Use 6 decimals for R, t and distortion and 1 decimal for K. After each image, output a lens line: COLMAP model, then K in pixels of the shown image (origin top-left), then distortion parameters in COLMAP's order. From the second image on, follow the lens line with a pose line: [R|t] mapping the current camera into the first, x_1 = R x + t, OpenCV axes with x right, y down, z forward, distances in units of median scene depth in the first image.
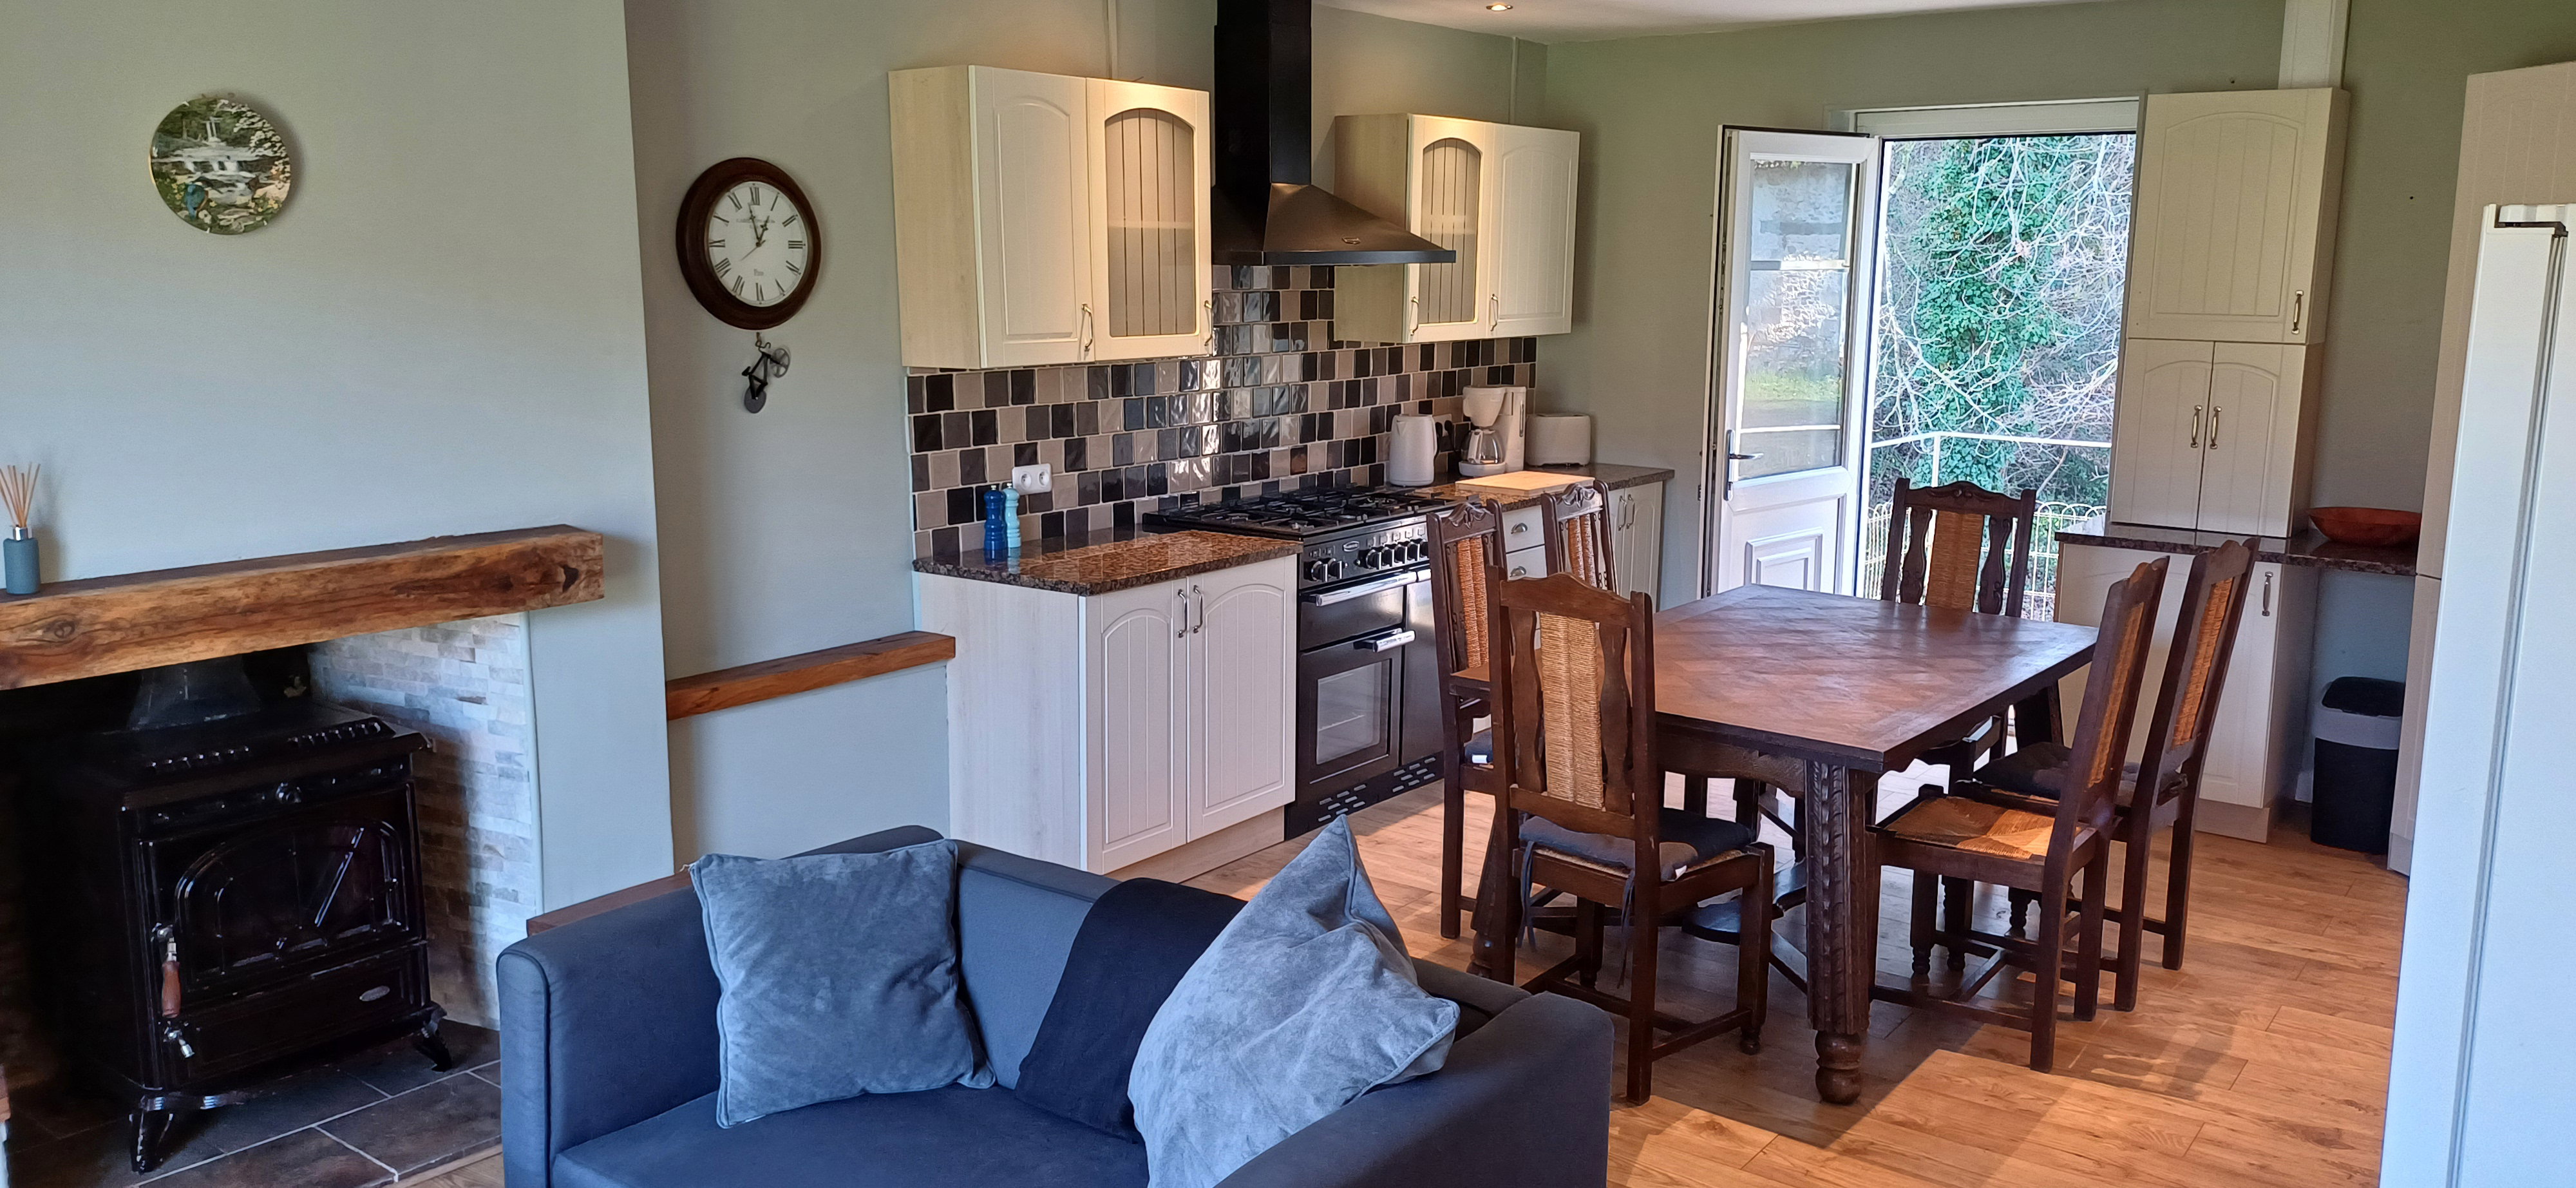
lens RADIAL K [[1888.8, 0, 1288.8], [0, 1888.8, 597.4], [0, 0, 1]] dist [0.059283, -0.011127]
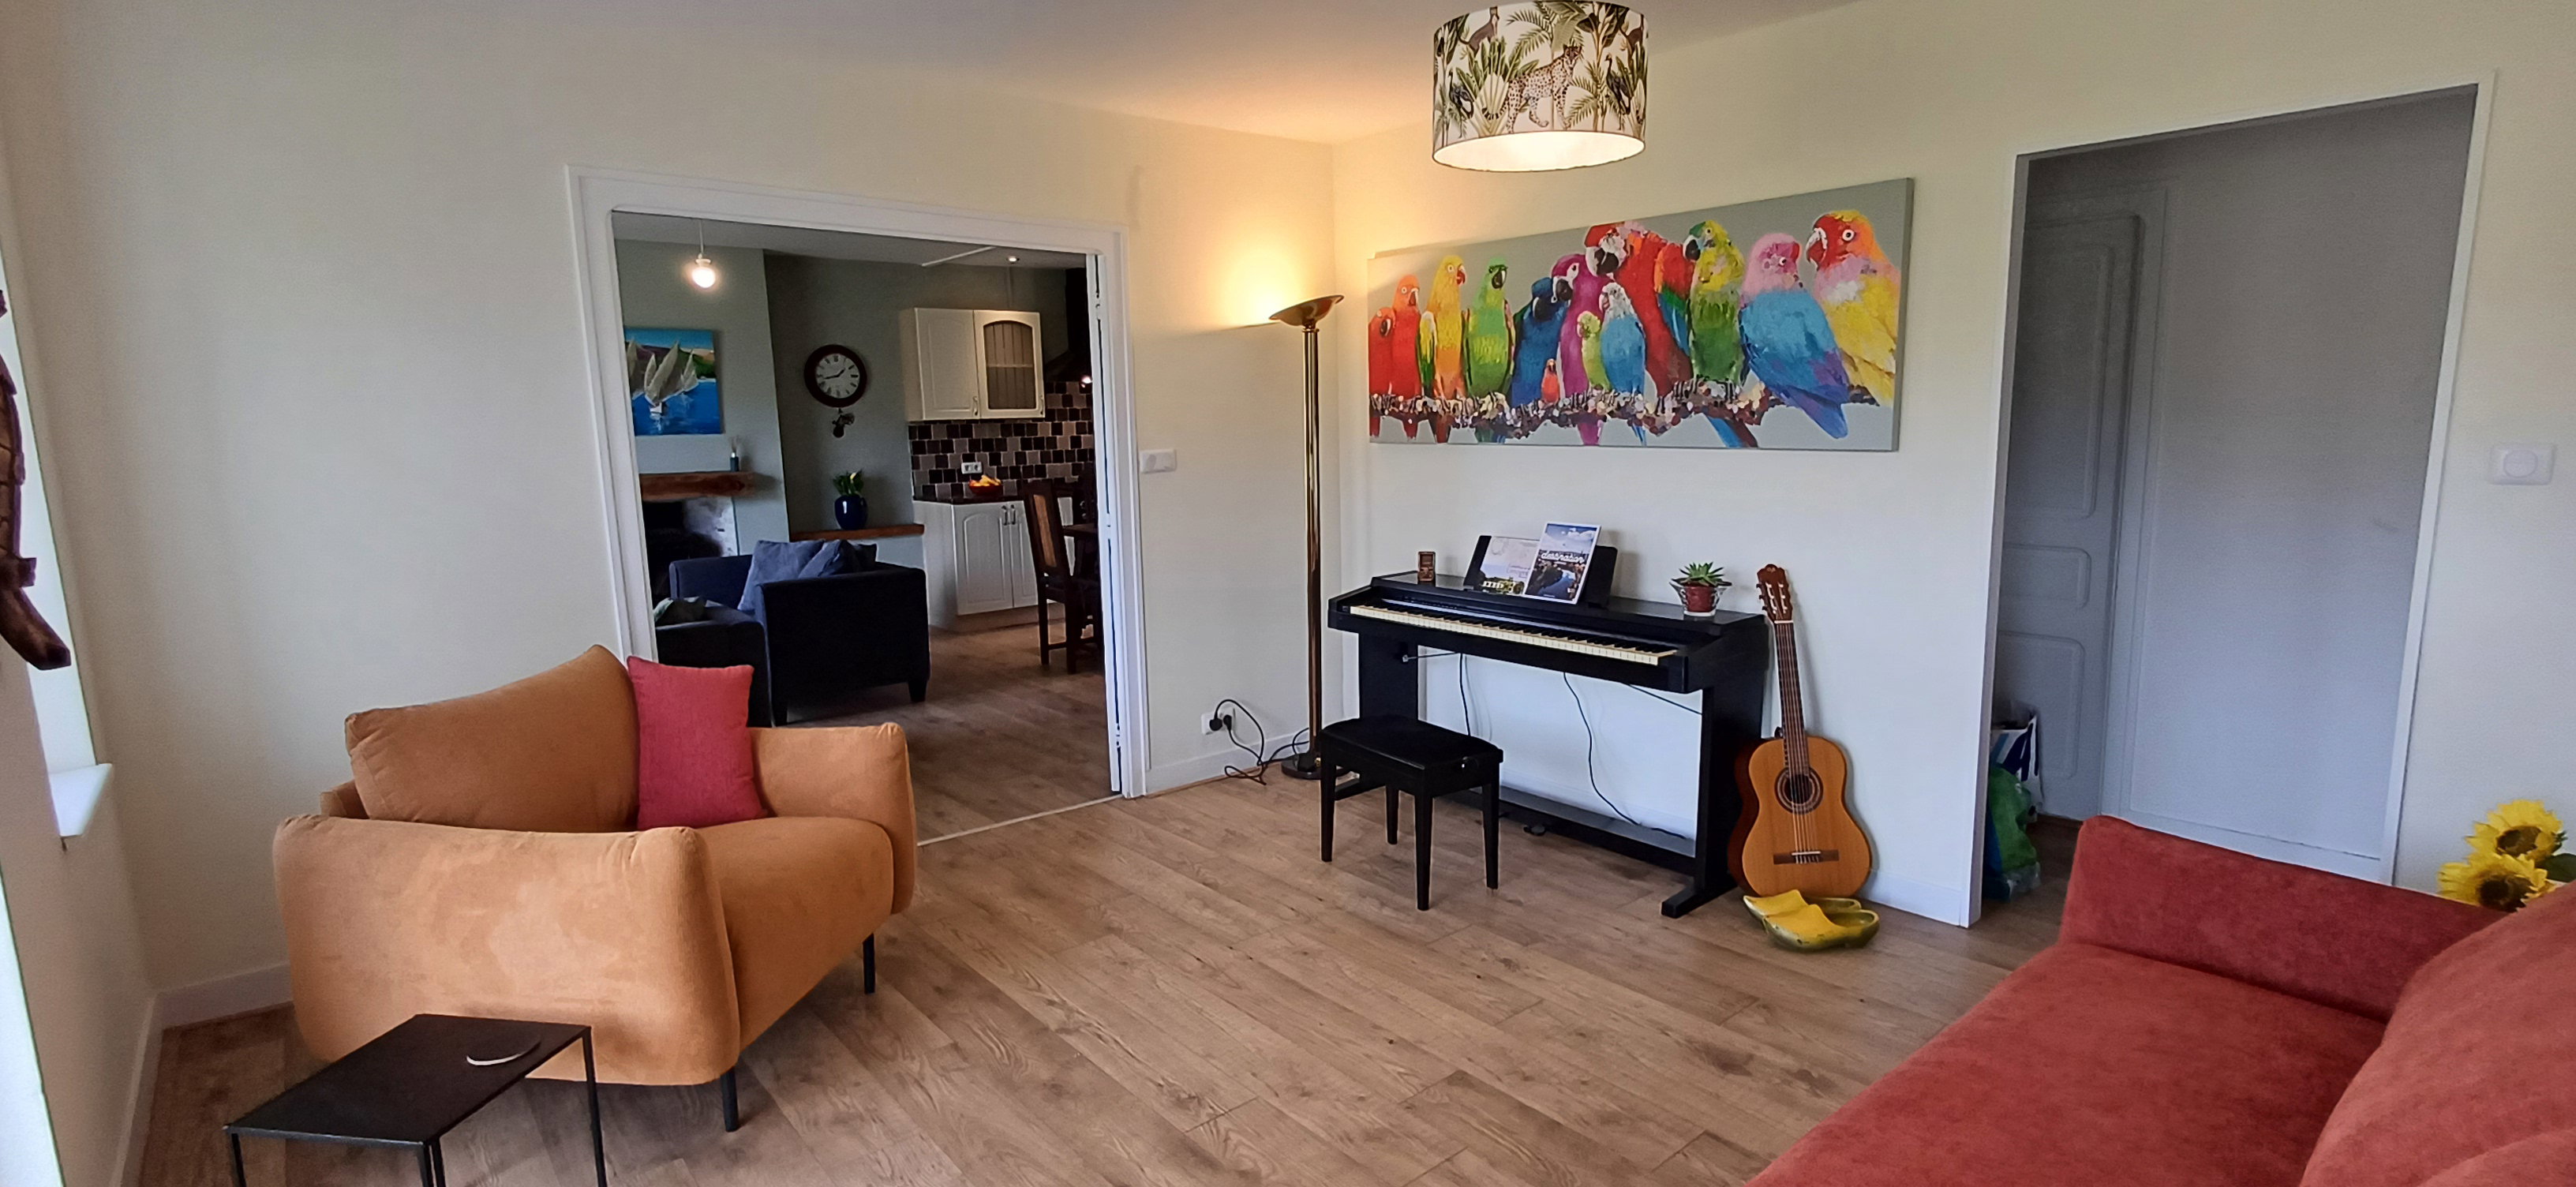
lens RADIAL K [[1165.6, 0, 1279.4], [0, 1165.6, 578.9], [0, 0, 1]] dist [-0.002820, 0.000067]
pose [[0.977699, 0.004580, -0.209963, 0.597788], [-0.011422, 0.999442, -0.031384, 0.131283], [0.209702, 0.033082, 0.977206, -0.433259]]
